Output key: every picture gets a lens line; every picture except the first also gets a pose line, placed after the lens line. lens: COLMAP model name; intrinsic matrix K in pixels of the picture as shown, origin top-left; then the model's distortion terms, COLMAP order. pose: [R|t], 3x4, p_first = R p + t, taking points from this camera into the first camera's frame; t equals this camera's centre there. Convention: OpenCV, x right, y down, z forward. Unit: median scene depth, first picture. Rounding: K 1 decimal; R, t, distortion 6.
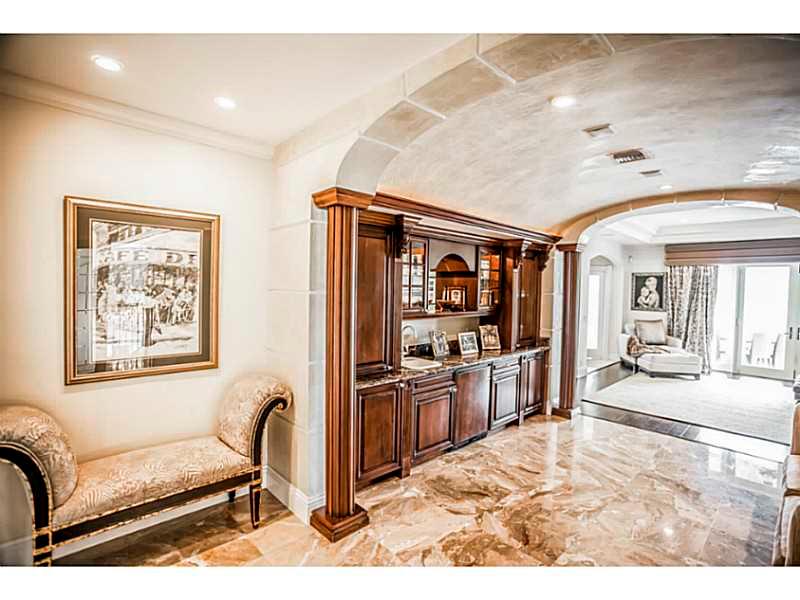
lens RADIAL K [[399.7, 0, 400.0], [0, 399.7, 300.0], [0, 0, 1]] dist [-0.050839, 0.024548]
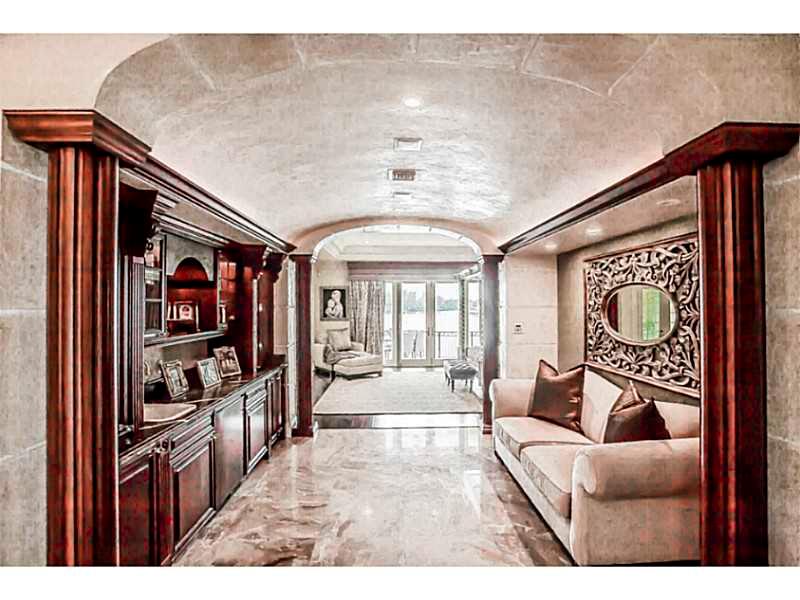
lens RADIAL K [[399.7, 0, 400.0], [0, 399.7, 300.0], [0, 0, 1]] dist [-0.050839, 0.024548]
pose [[0.661067, -0.014254, 0.750191, -0.152374], [0.043353, 0.998875, -0.019224, -0.002334], [-0.749073, 0.045232, 0.660941, 0.192112]]
